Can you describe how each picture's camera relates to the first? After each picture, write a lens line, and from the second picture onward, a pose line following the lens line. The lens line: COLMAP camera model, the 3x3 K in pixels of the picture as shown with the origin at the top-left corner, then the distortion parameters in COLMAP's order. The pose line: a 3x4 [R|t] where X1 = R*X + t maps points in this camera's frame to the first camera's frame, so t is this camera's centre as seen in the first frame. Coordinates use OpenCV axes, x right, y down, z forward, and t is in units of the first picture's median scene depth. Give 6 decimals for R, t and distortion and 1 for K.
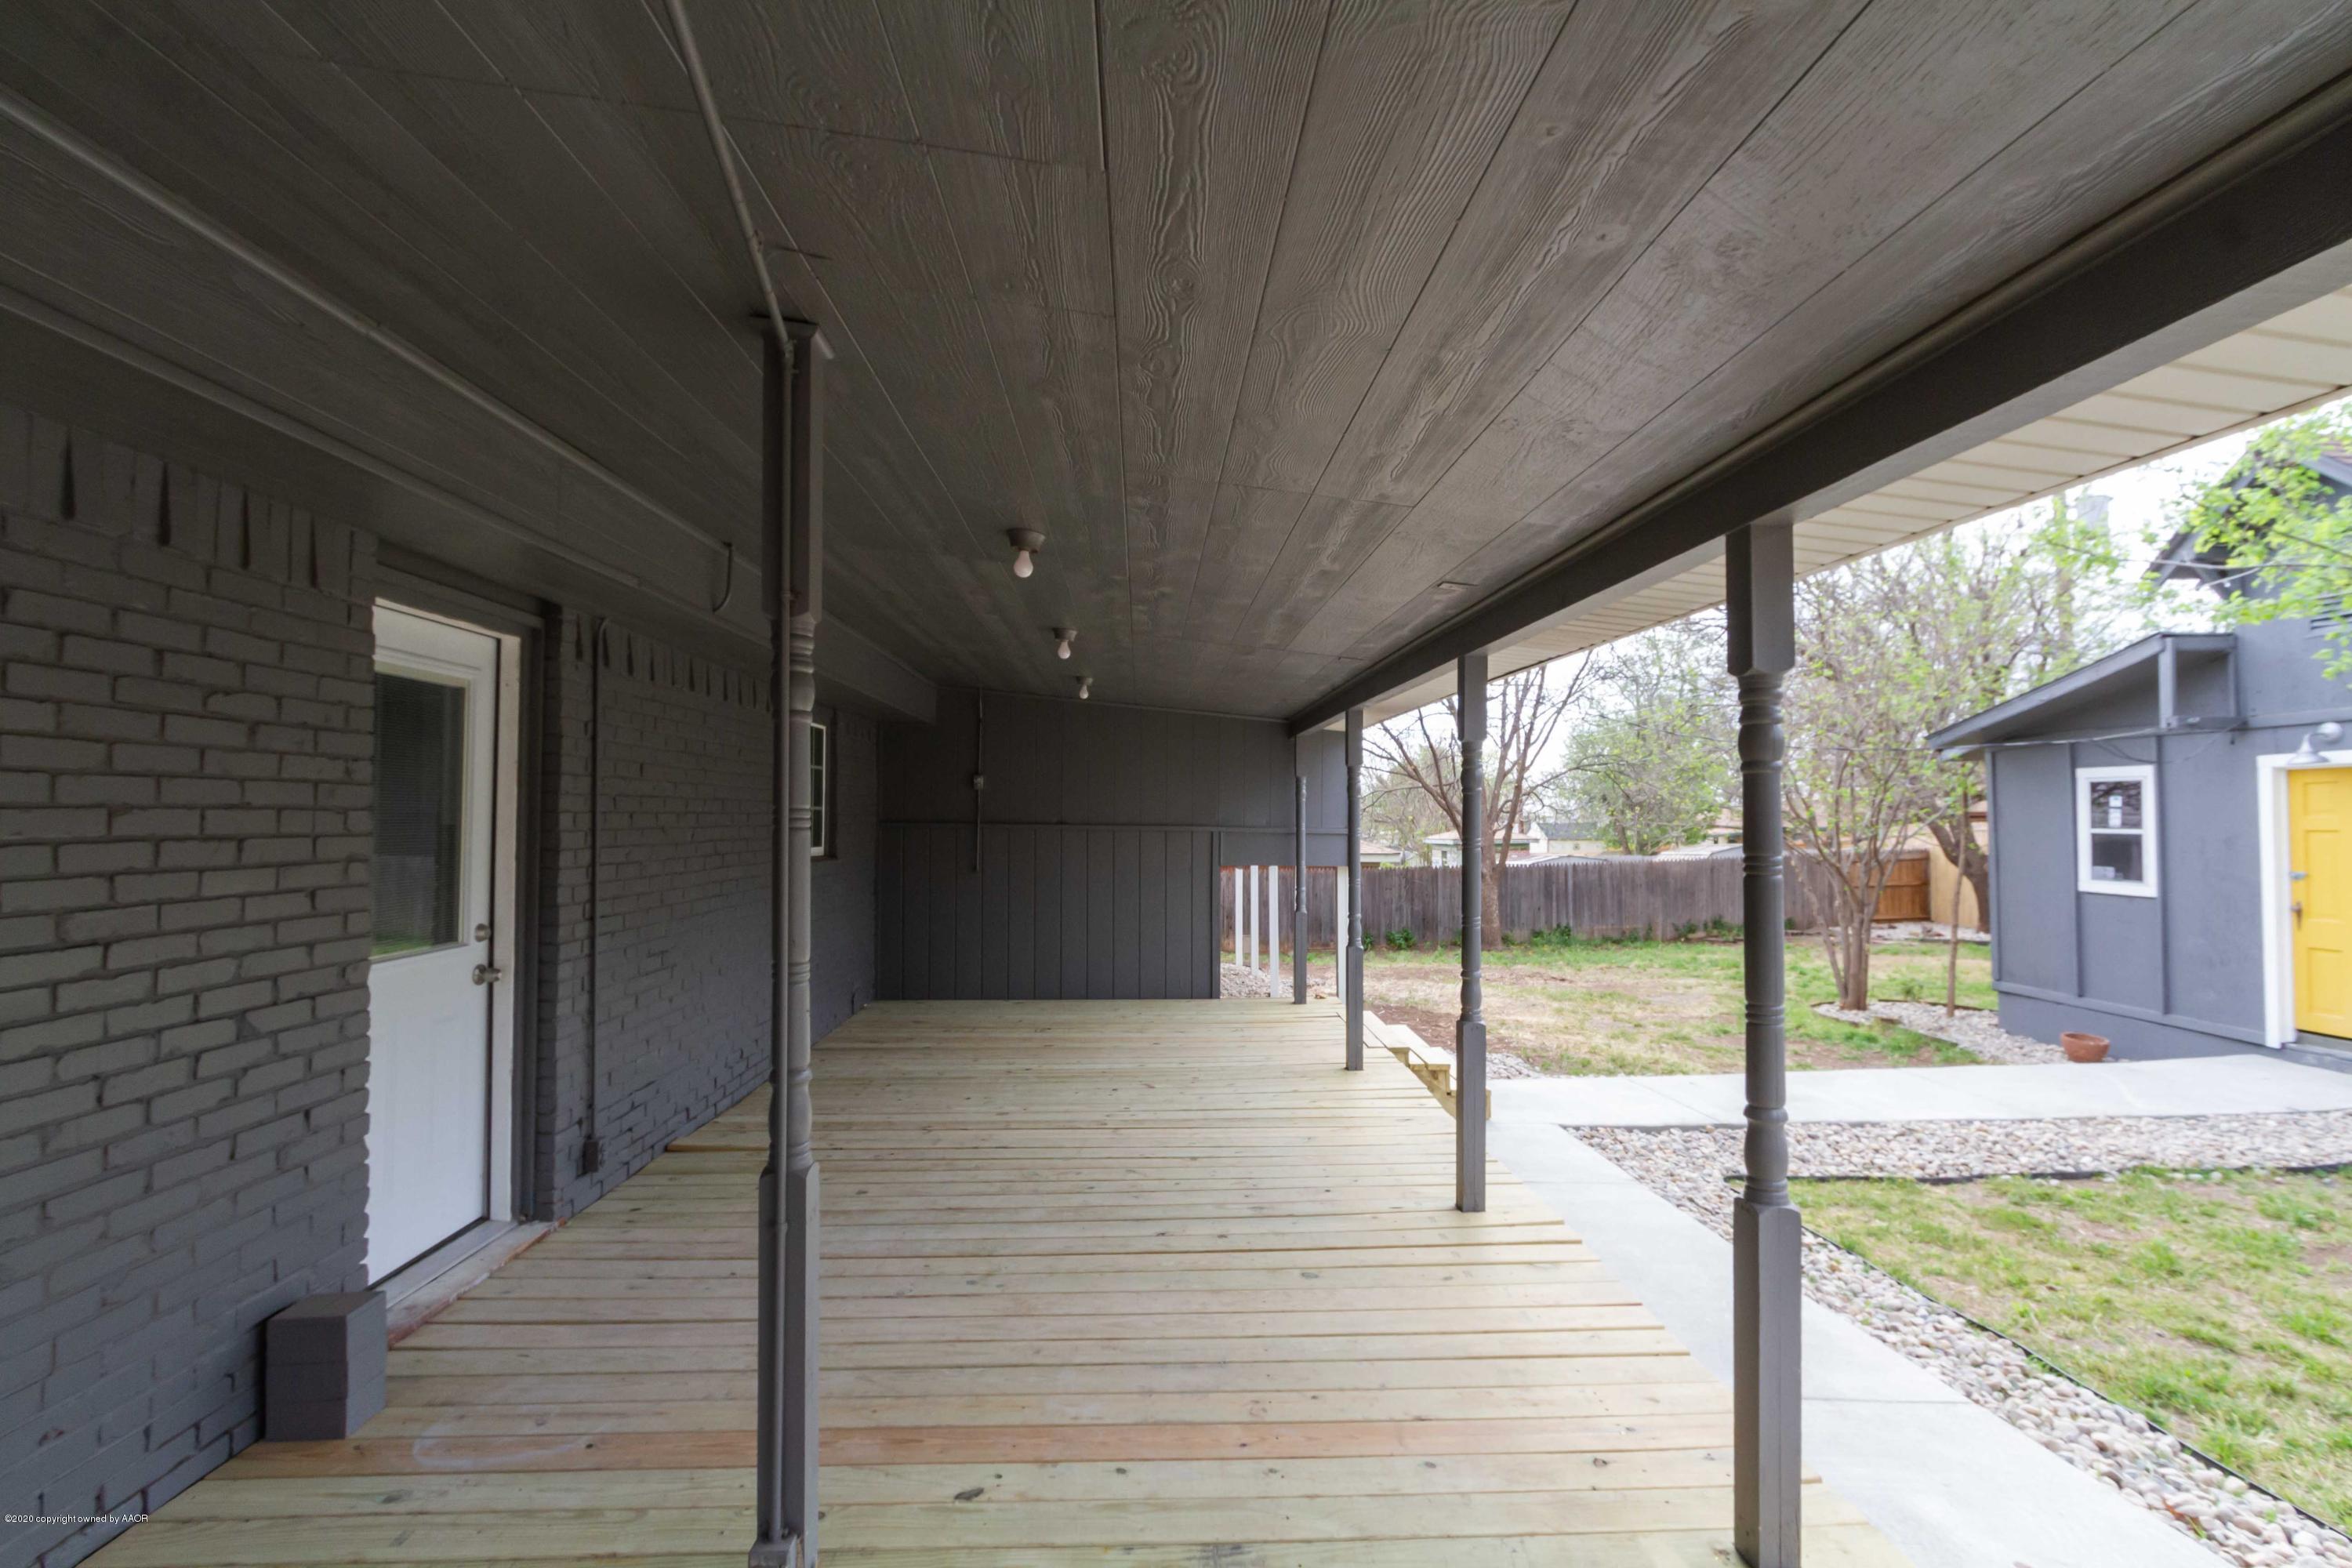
lens RADIAL K [[1087.1, 0, 1188.1], [0, 1087.1, 790.9], [0, 0, 1]] dist [0.003038, -0.000158]
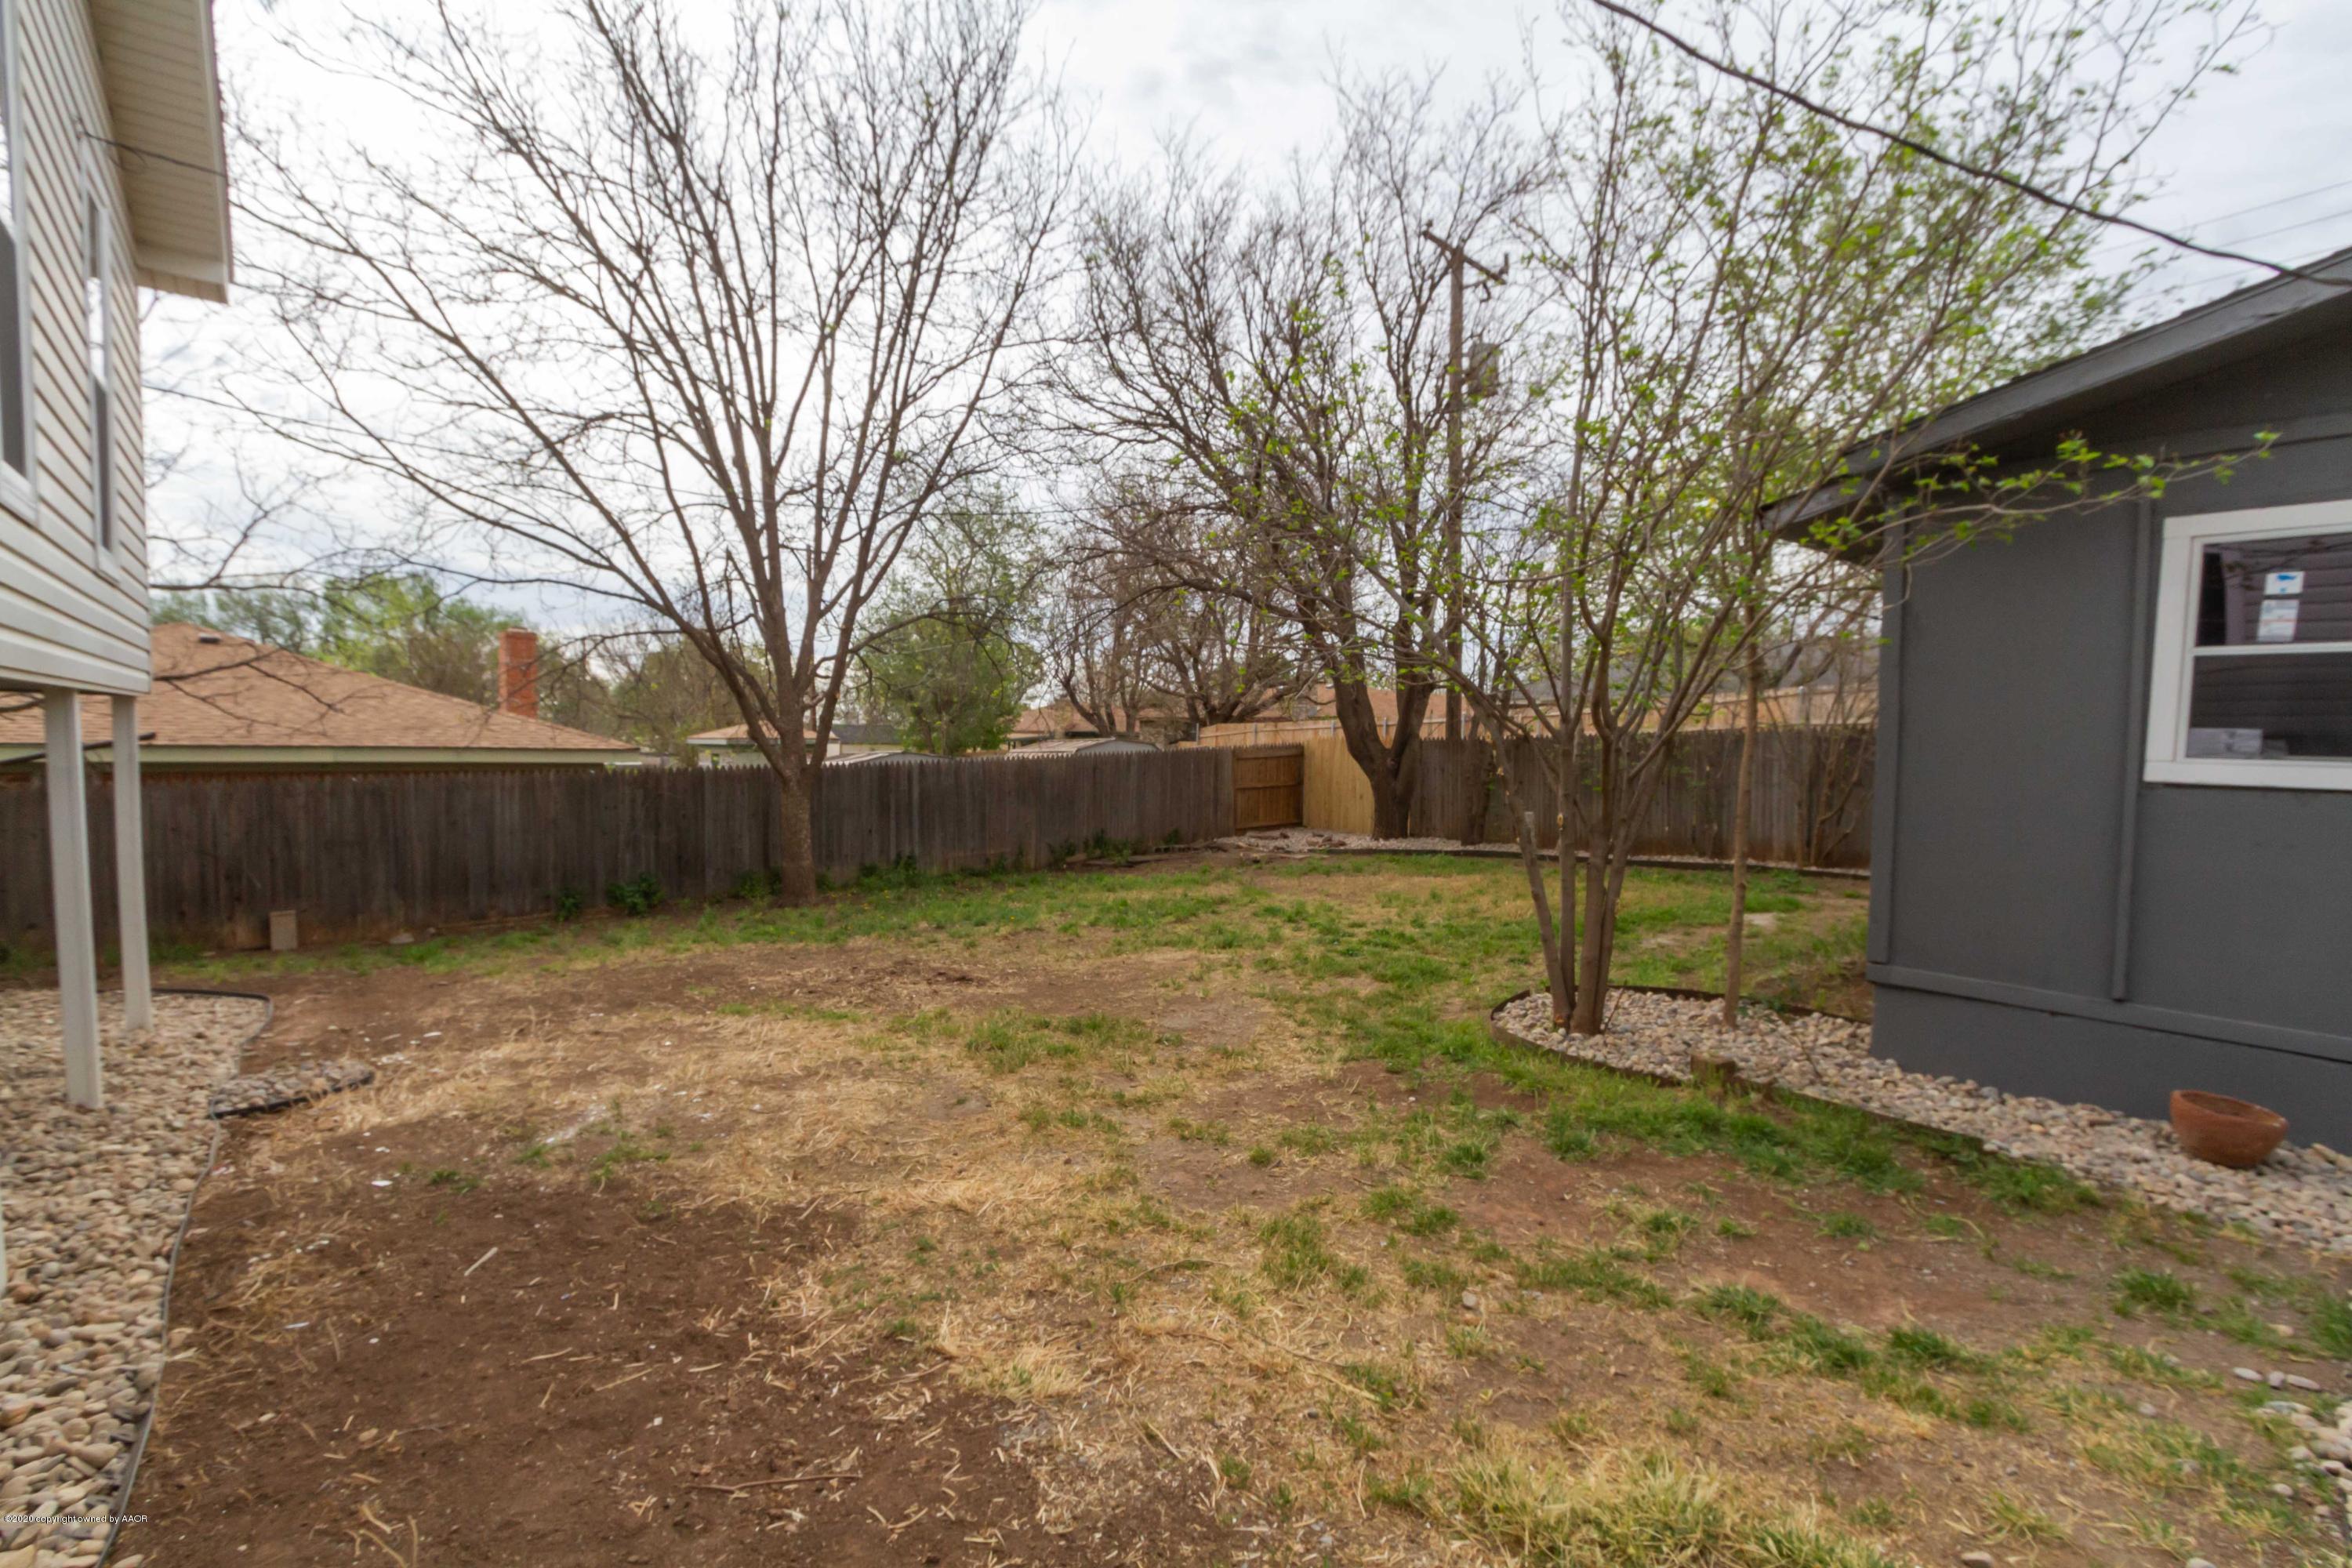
lens RADIAL K [[1111.8, 0, 1219.4], [0, 1111.8, 806.8], [0, 0, 1]] dist [-0.004140, -0.001080]
pose [[0.792769, -0.027454, 0.608903, 0.240437], [-0.031002, 0.995876, 0.085265, 0.086890], [-0.608733, -0.086473, 0.788649, 1.012046]]
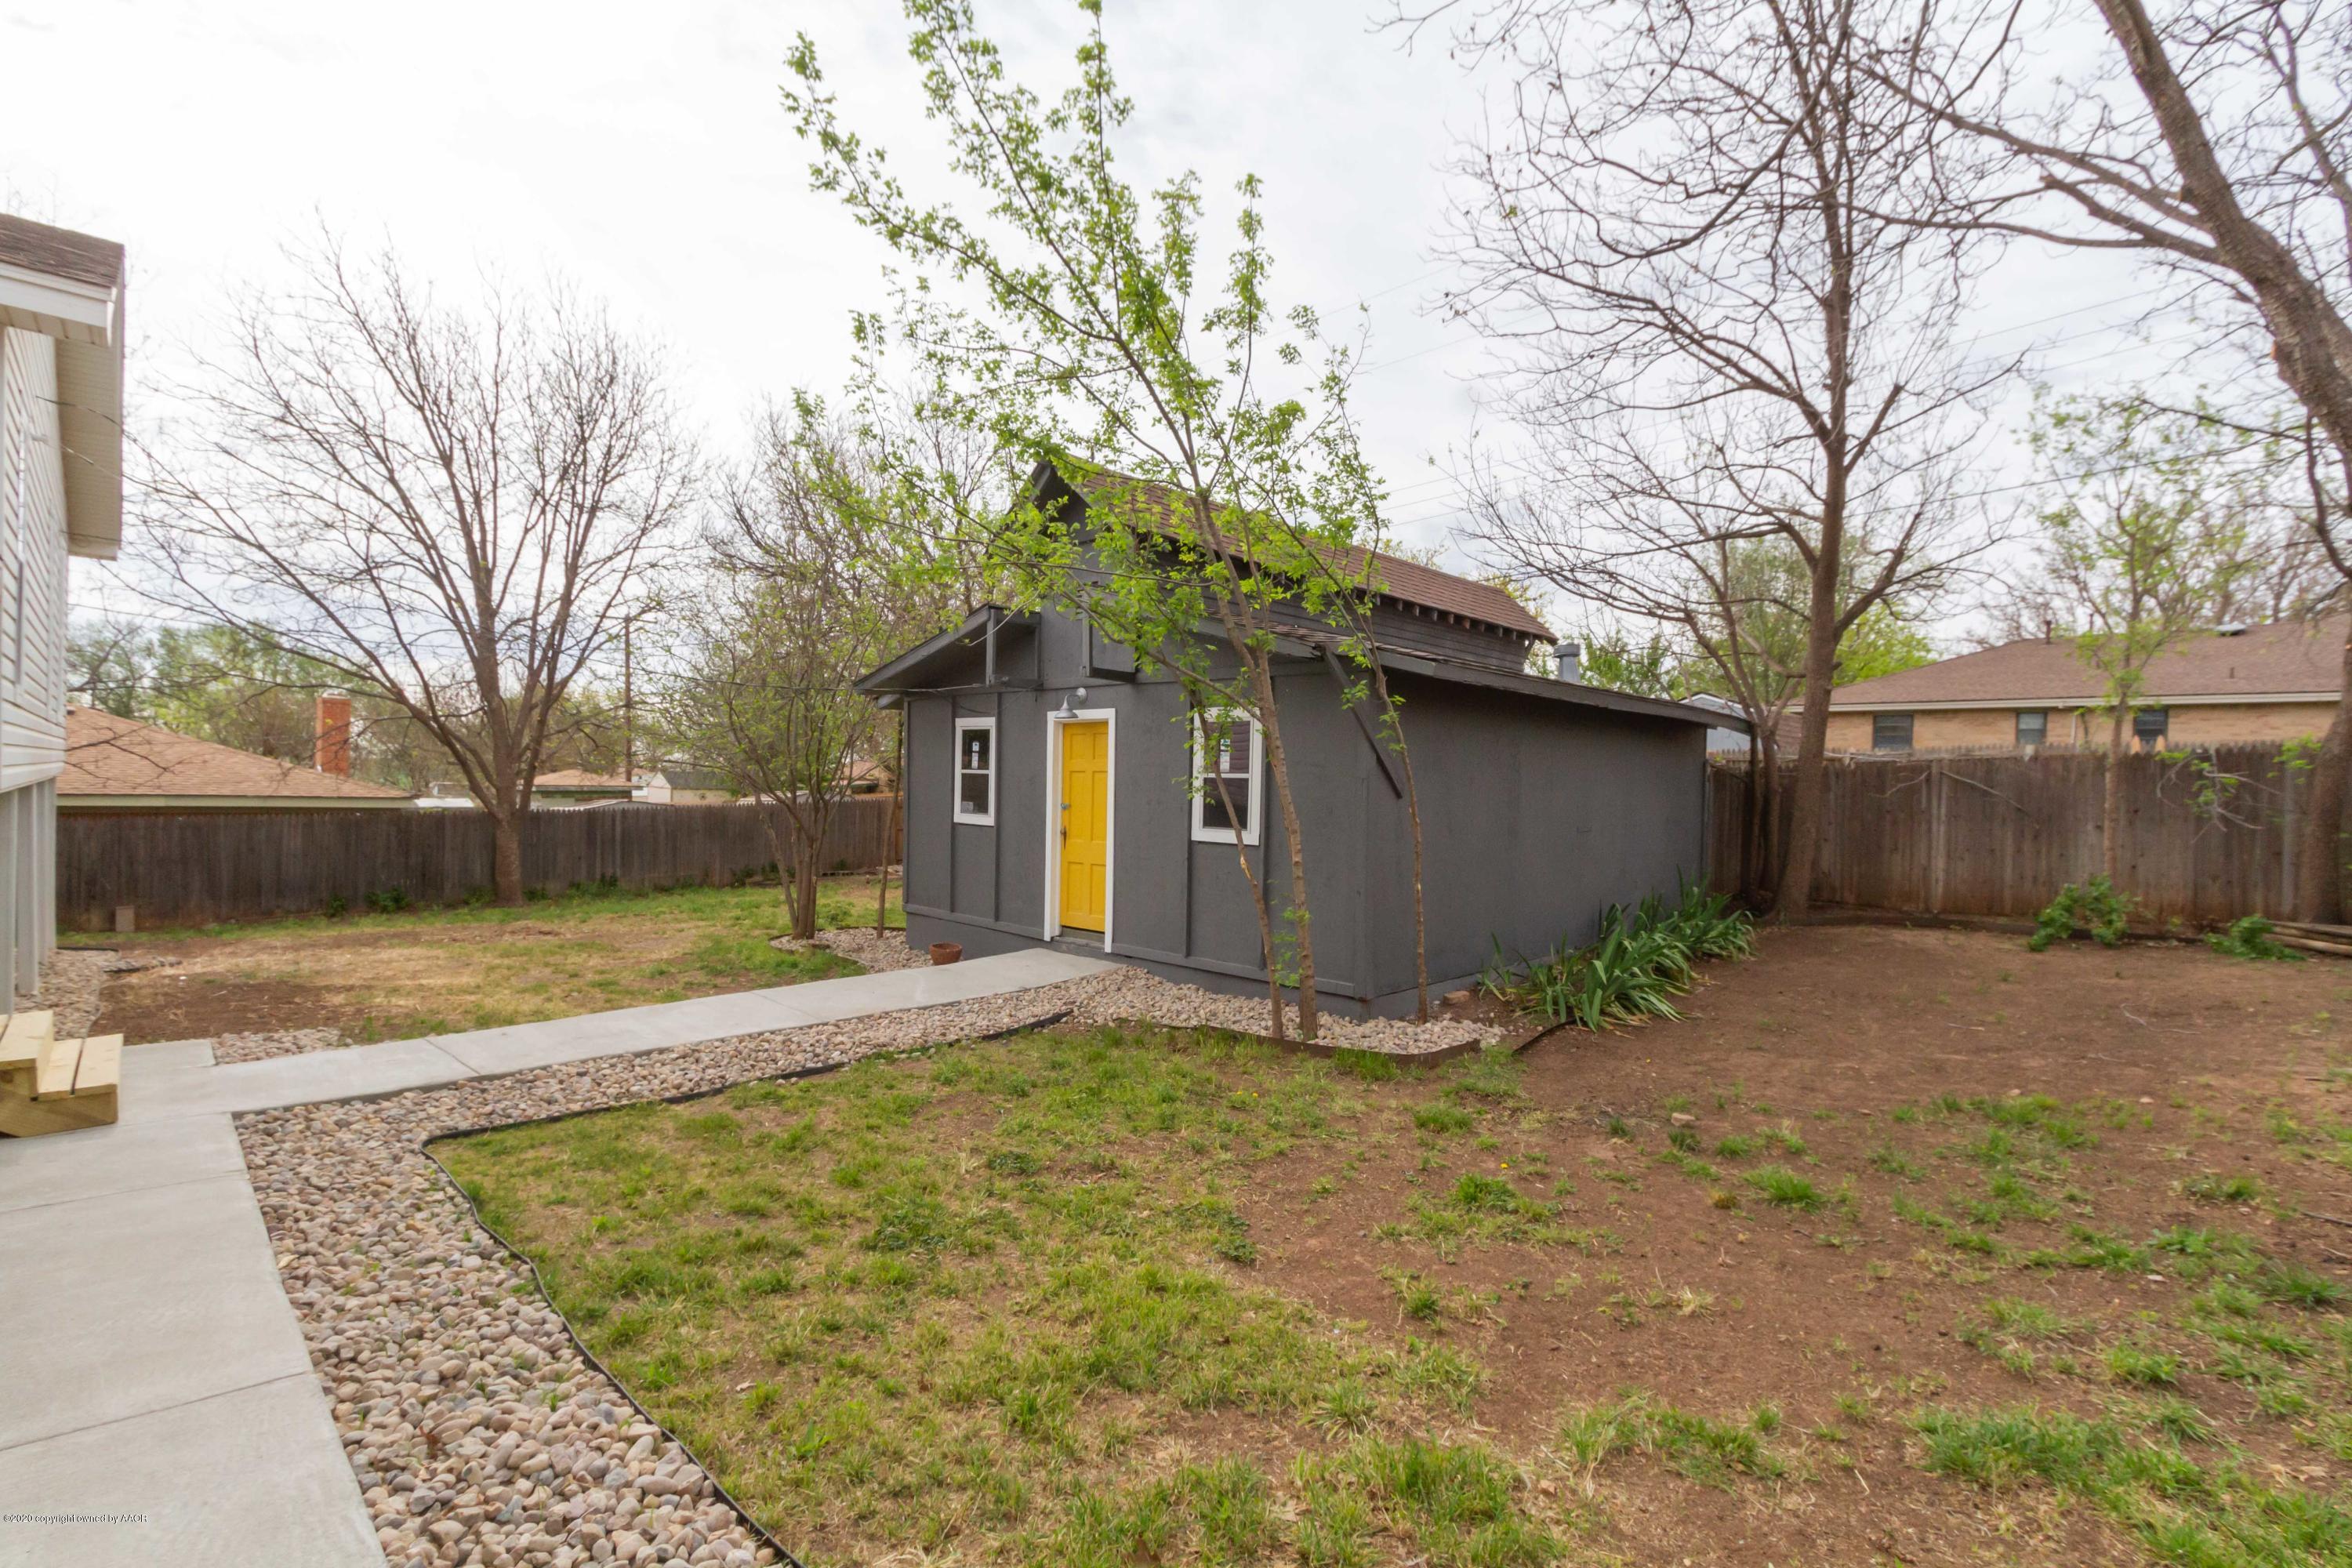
lens RADIAL K [[1087.1, 0, 1188.1], [0, 1087.1, 790.9], [0, 0, 1]] dist [0.003038, -0.000158]
pose [[0.740516, 0.008446, 0.671986, 0.253231], [-0.038692, 0.998798, 0.030085, 0.015034], [-0.670924, -0.048279, 0.739953, -0.042940]]
